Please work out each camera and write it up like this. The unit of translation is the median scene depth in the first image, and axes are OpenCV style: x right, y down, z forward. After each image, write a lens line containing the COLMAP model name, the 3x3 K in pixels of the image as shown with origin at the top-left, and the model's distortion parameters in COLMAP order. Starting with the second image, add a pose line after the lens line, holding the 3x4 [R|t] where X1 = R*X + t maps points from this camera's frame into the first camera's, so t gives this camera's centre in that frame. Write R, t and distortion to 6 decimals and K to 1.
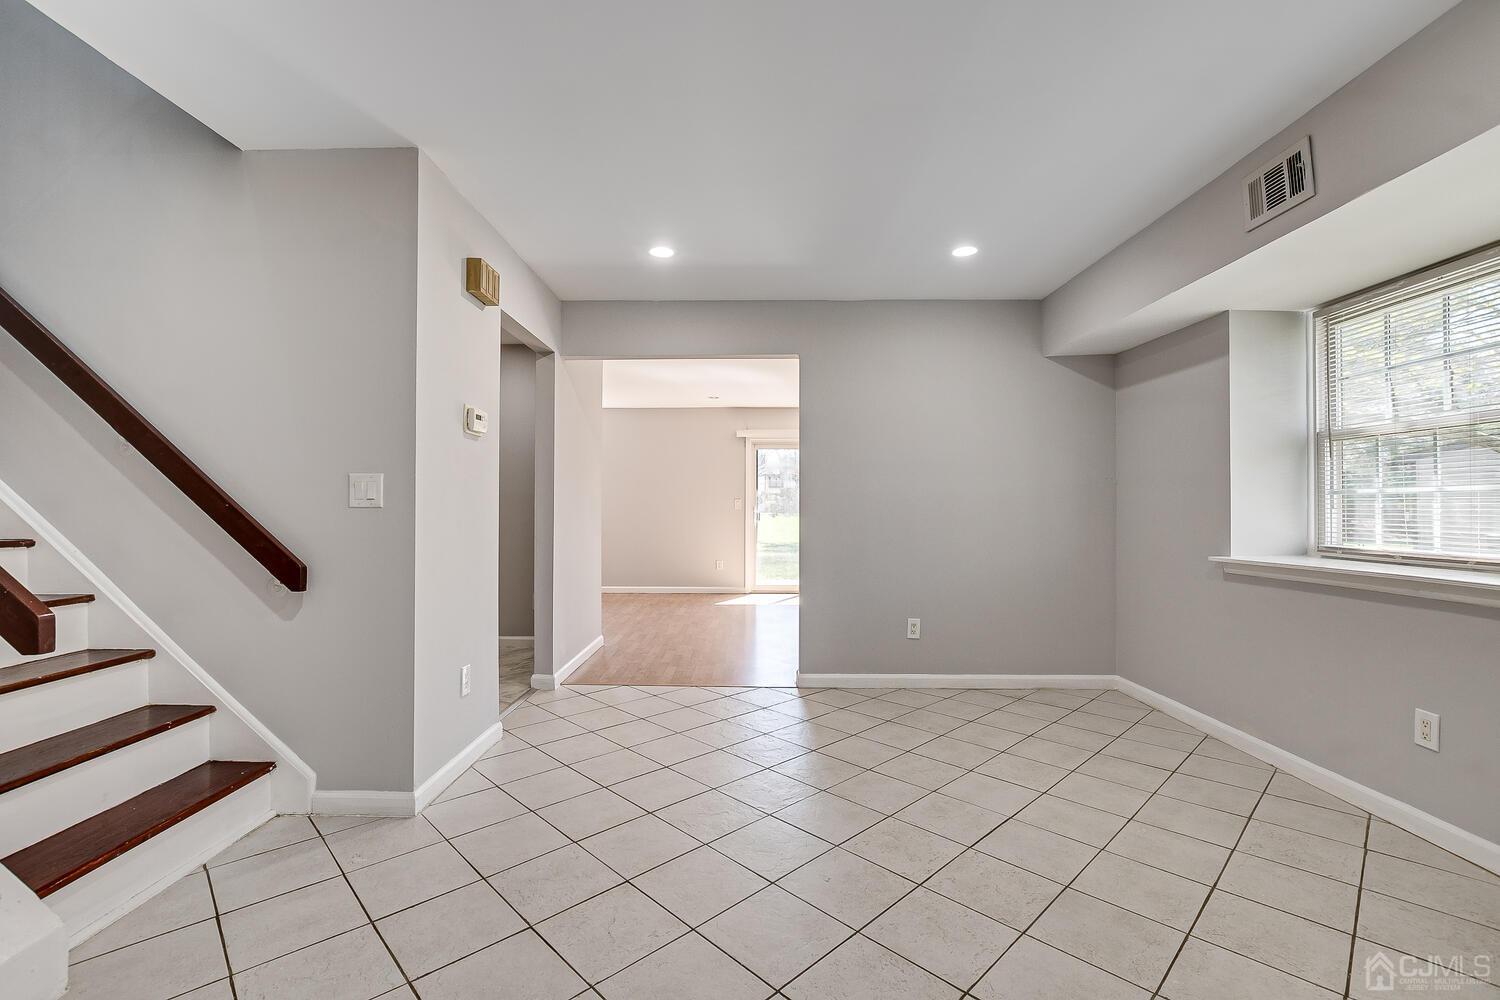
lens RADIAL K [[655.8, 0, 740.2], [0, 655.8, 502.8], [0, 0, 1]] dist [-0.025677, 0.005598]
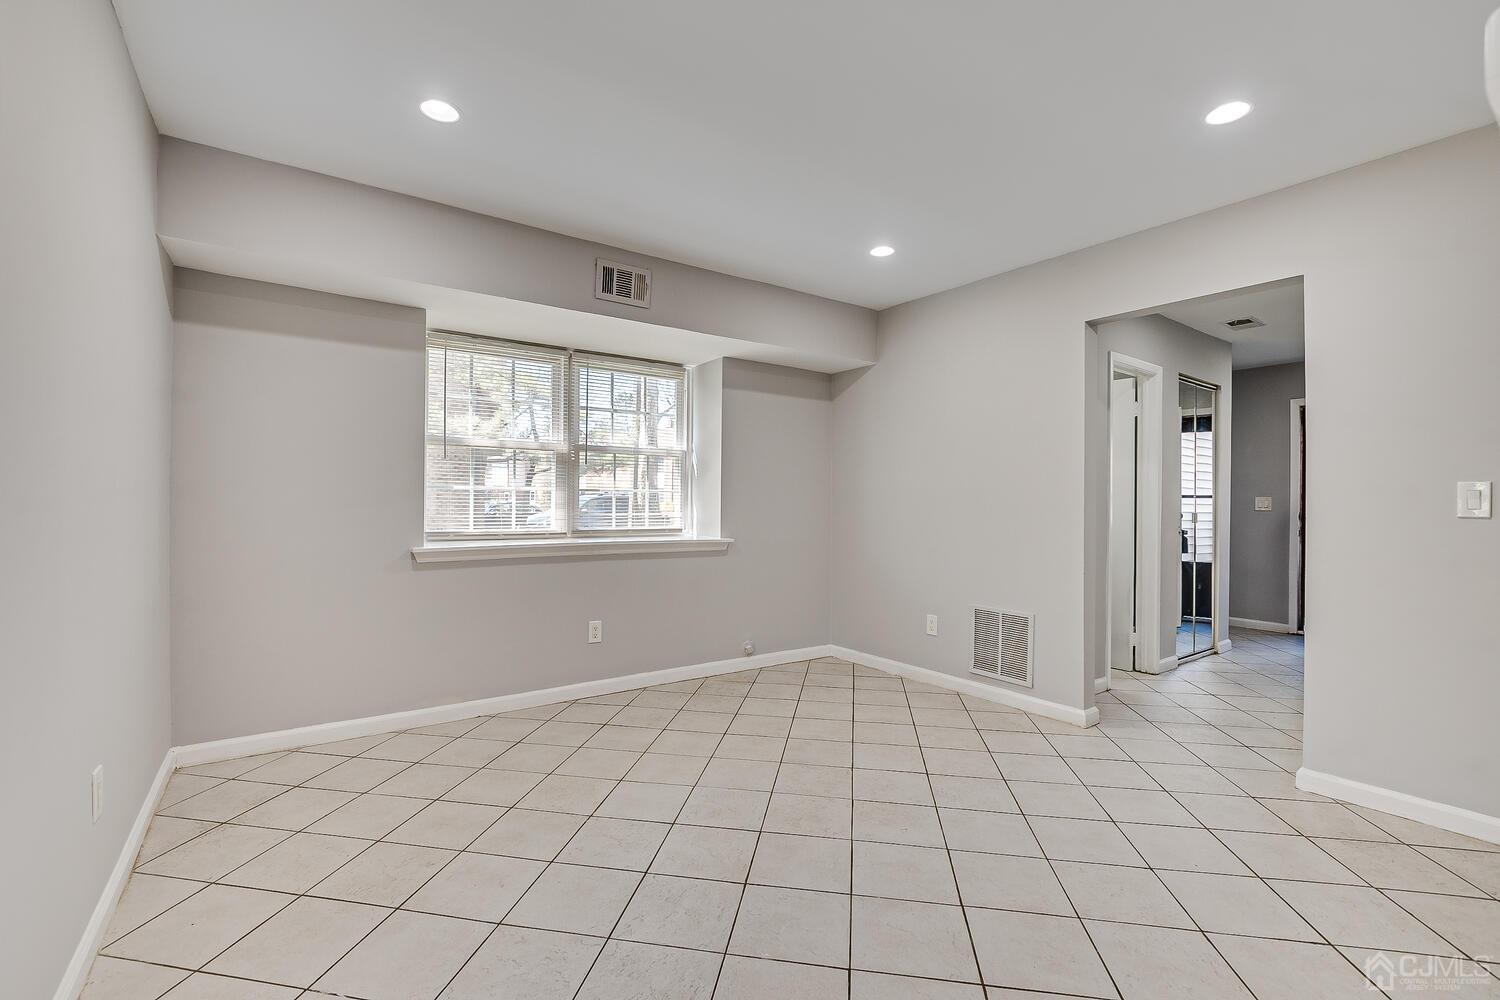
lens RADIAL K [[655.8, 0, 740.2], [0, 655.8, 502.8], [0, 0, 1]] dist [-0.025677, 0.005598]
pose [[-0.592355, -0.010352, 0.805611, -0.512876], [-0.018778, 0.999823, -0.000960, 0.005155], [-0.805458, -0.015697, -0.592445, 1.597256]]
